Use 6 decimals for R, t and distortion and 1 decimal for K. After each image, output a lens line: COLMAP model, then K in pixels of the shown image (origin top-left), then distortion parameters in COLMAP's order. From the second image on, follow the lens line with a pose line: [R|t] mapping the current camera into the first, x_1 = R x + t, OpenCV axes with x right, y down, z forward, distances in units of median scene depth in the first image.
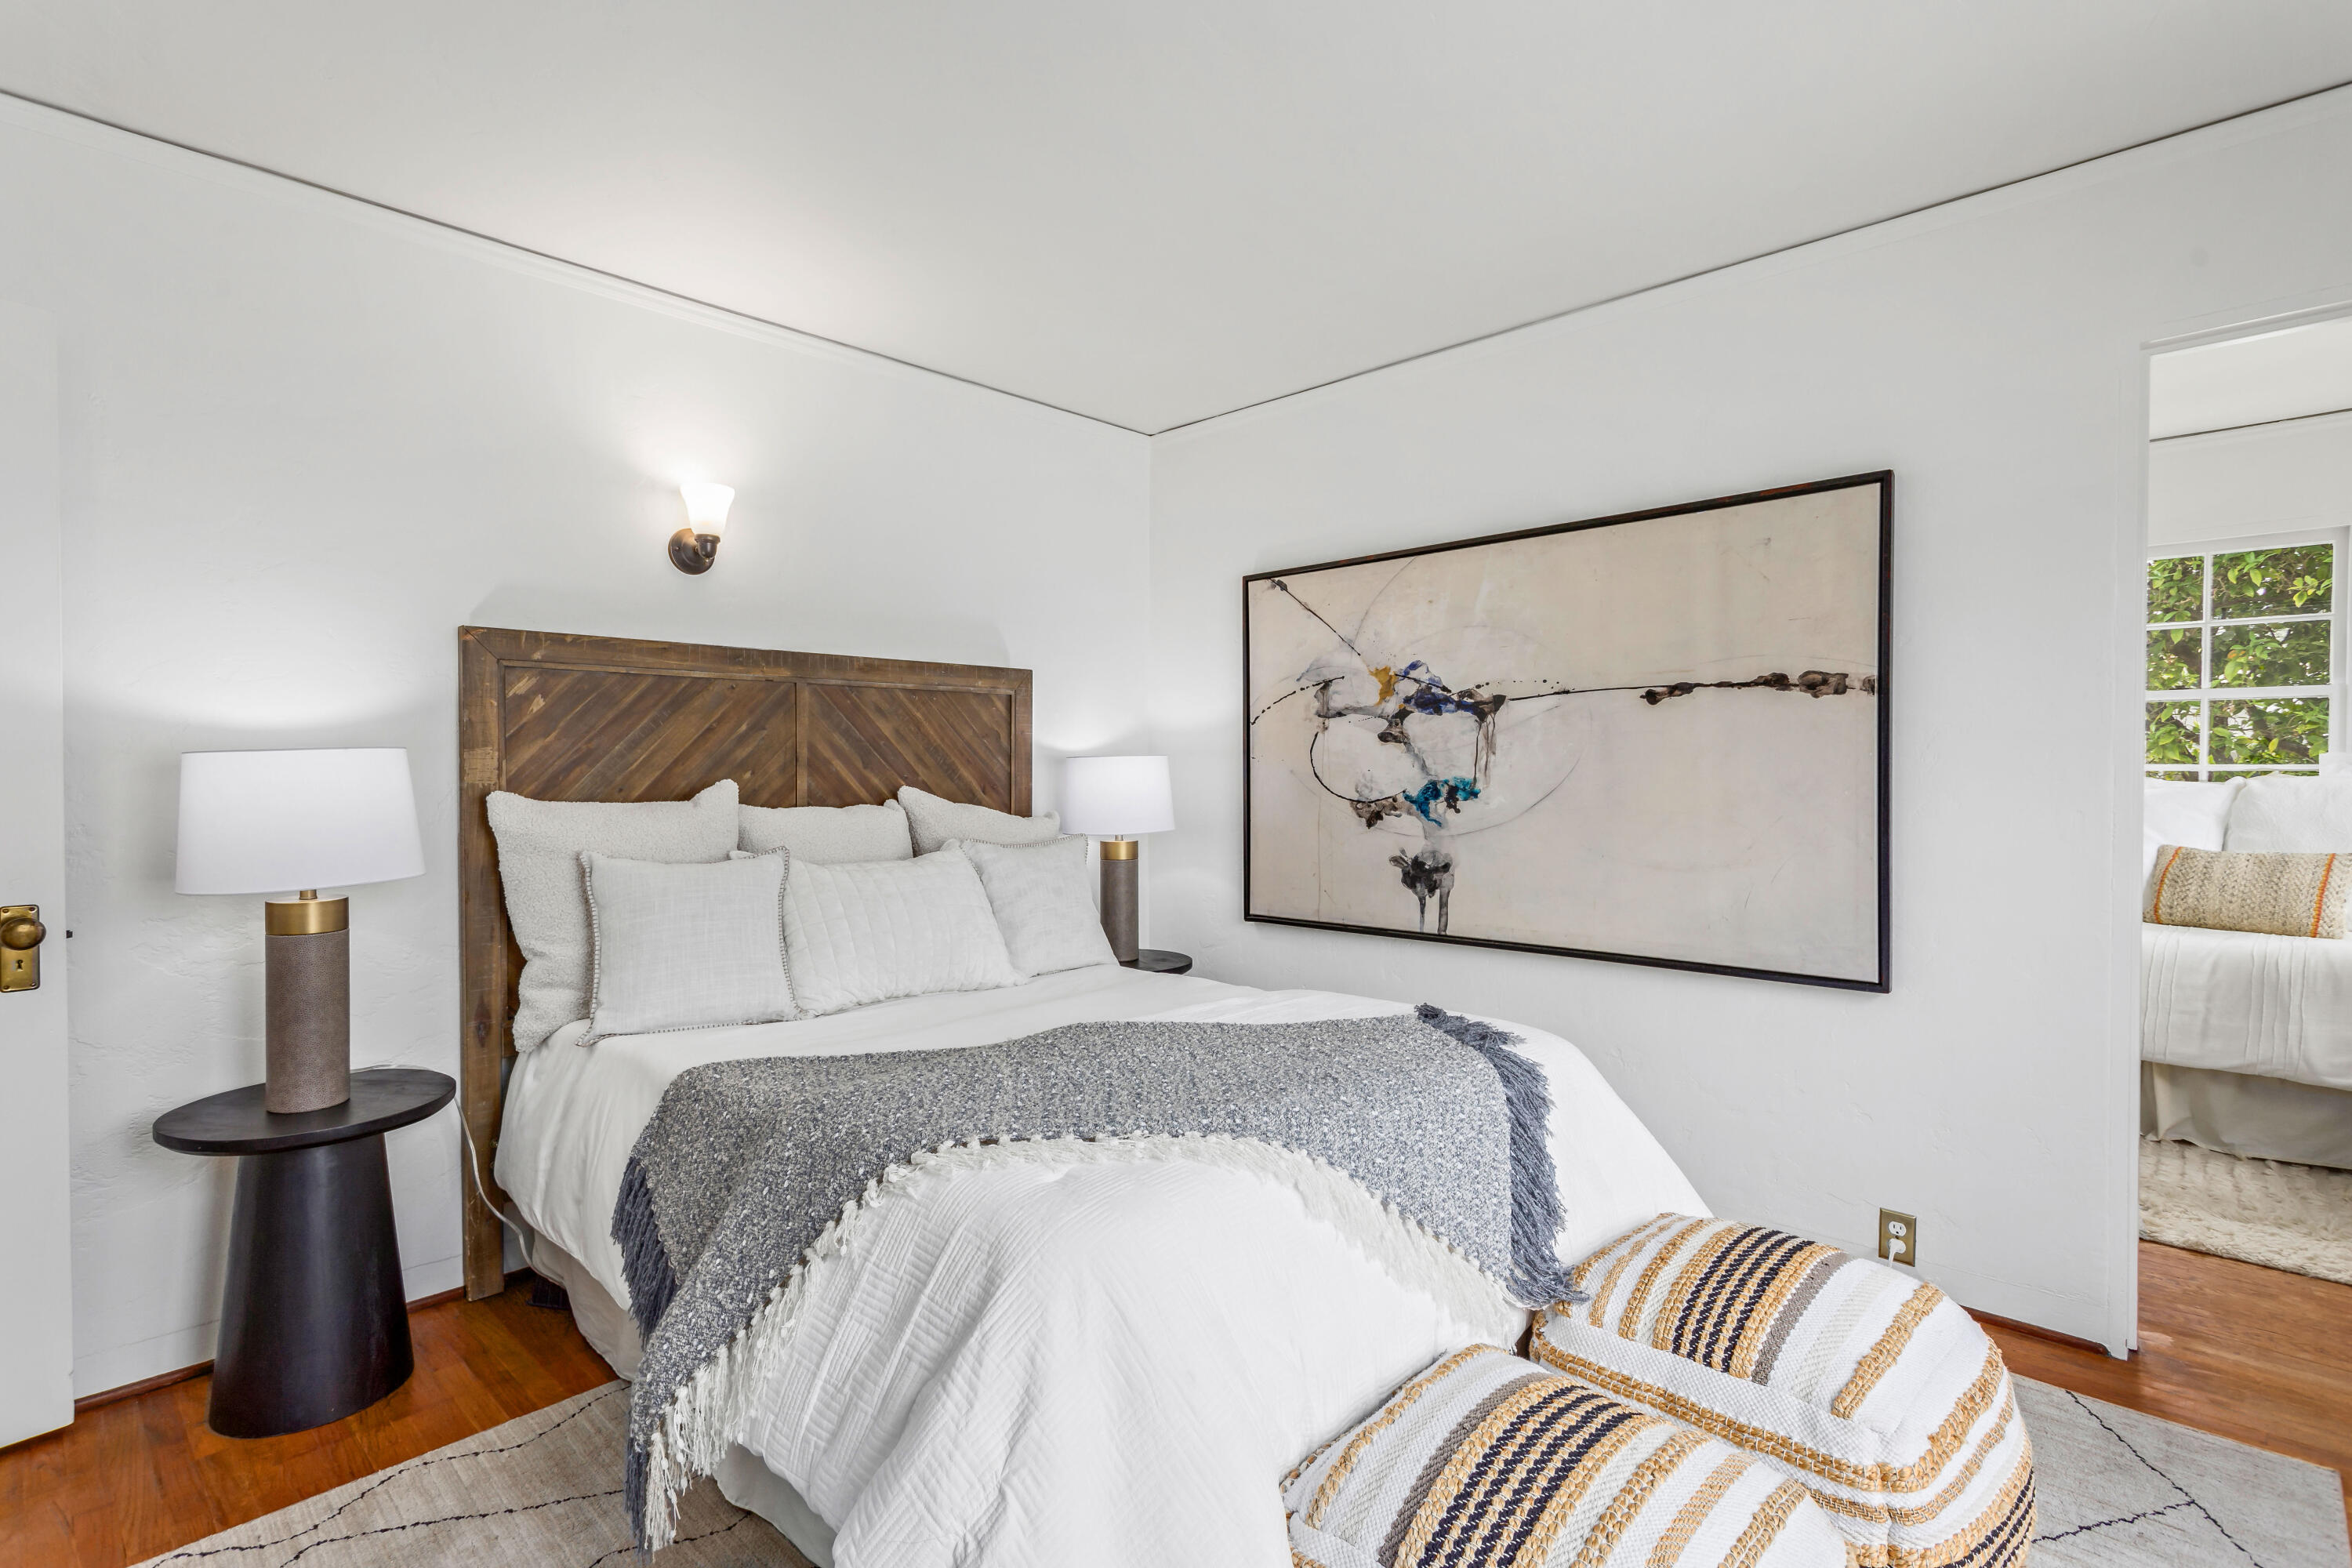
lens RADIAL K [[1123.3, 0, 1176.6], [0, 1123.3, 787.9], [0, 0, 1]] dist [0.000312, 0.001497]
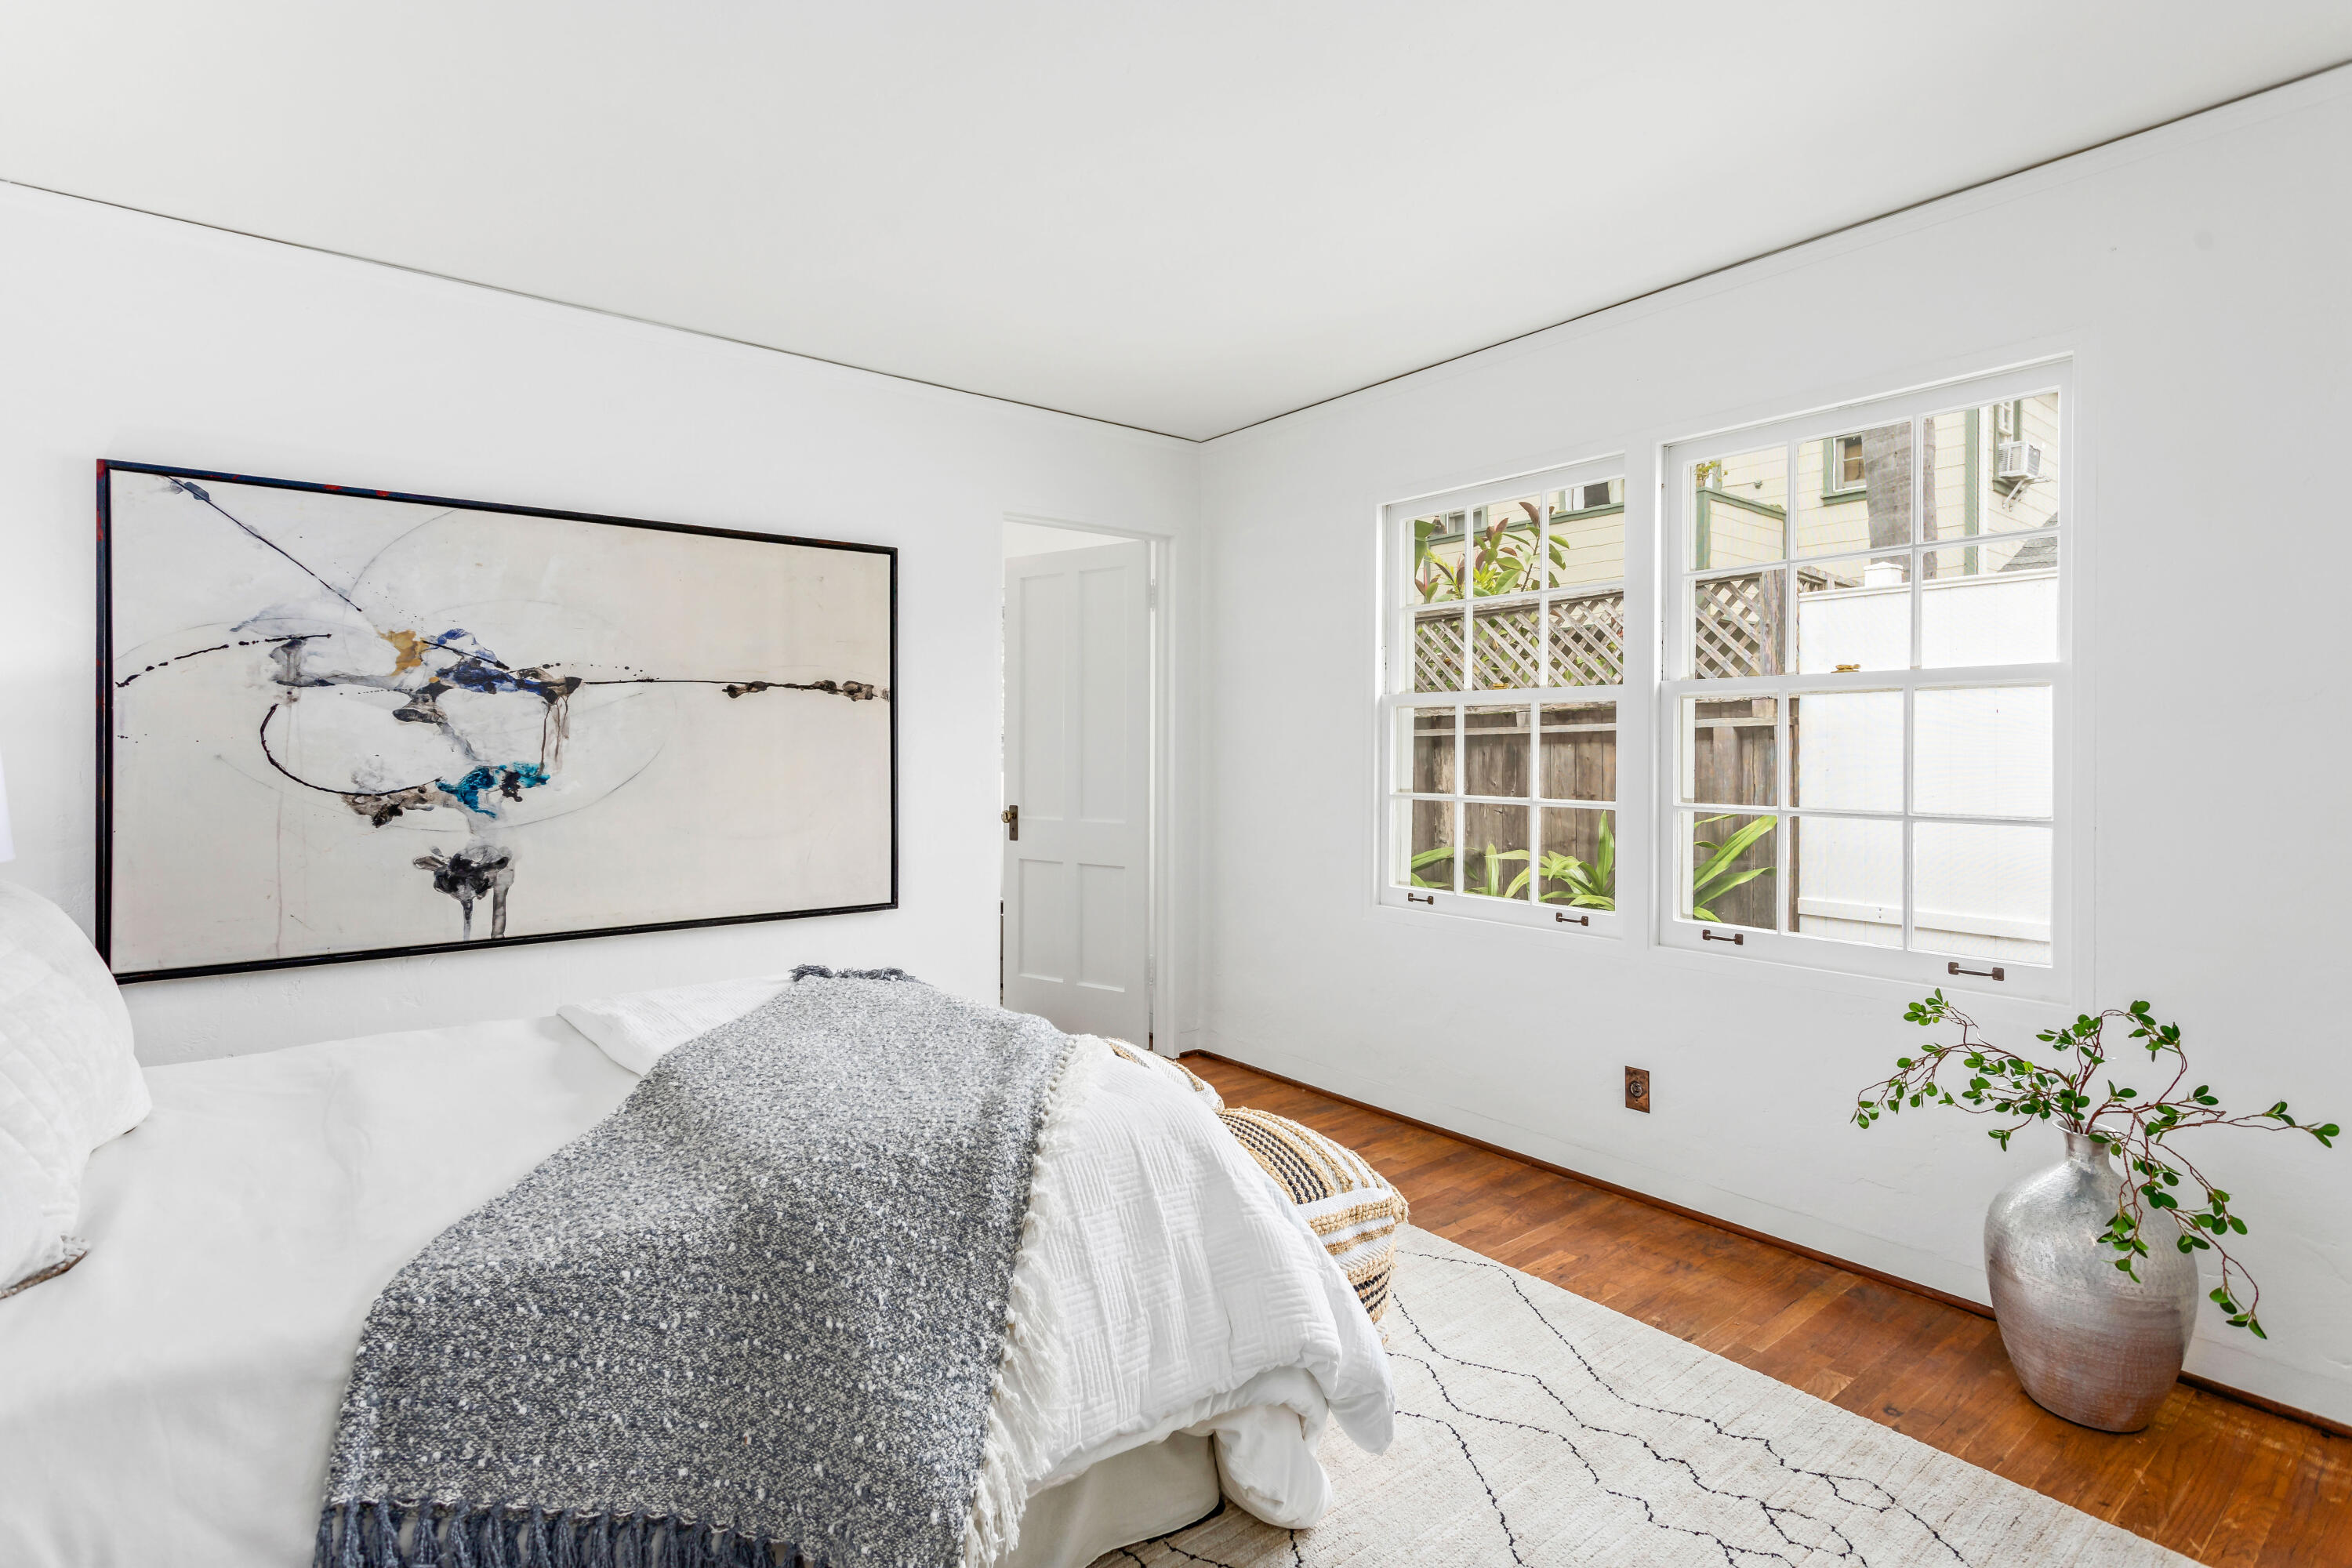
lens RADIAL K [[1123.3, 0, 1176.5], [0, 1123.3, 765.4], [0, 0, 1]] dist [0.000312, 0.001497]
pose [[0.146539, -0.009411, 0.989160, -0.567305], [0.018236, 0.999811, 0.006810, -0.003604], [-0.989037, 0.017041, 0.146683, 0.327346]]
